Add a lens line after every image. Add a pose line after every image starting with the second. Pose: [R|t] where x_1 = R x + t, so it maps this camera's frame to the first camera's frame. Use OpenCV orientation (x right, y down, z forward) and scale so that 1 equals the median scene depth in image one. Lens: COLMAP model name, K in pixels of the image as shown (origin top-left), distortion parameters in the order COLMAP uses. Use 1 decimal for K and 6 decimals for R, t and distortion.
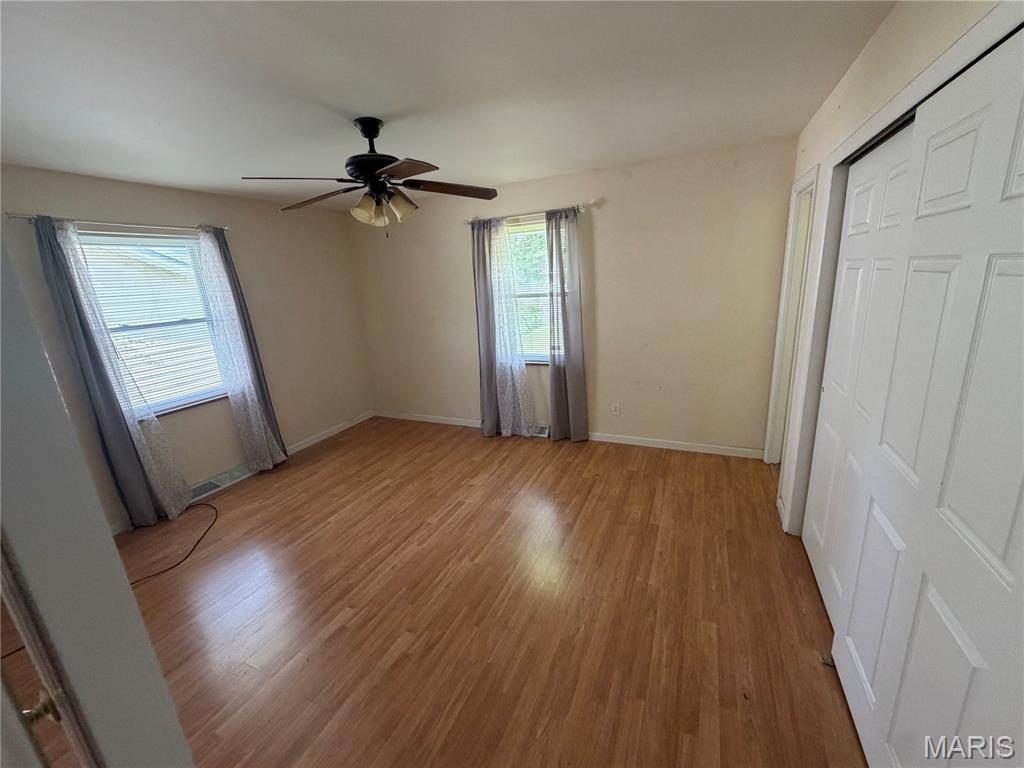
lens RADIAL K [[410.4, 0, 509.9], [0, 410.4, 384.6], [0, 0, 1]] dist [0.002617, 0.000206]
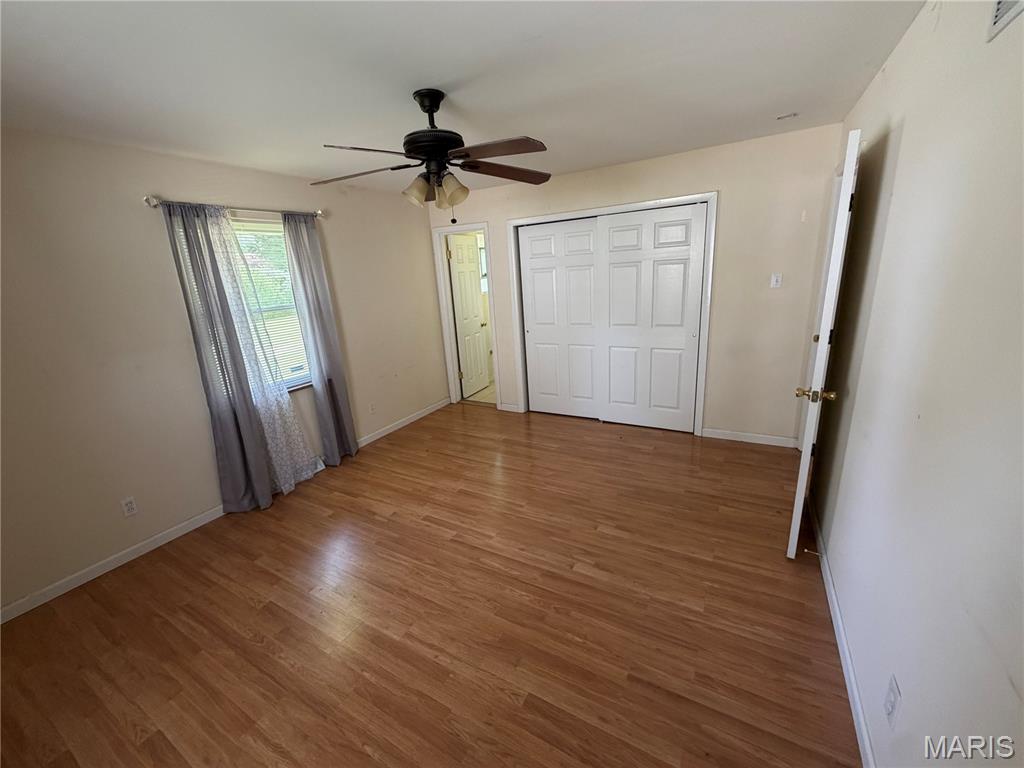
lens RADIAL K [[410.4, 0, 509.9], [0, 410.4, 384.6], [0, 0, 1]] dist [0.002617, 0.000206]
pose [[0.092170, -0.220103, 0.971112, -0.808732], [0.313115, 0.932198, 0.181565, -0.086099], [-0.945232, 0.287335, 0.154838, 0.520001]]
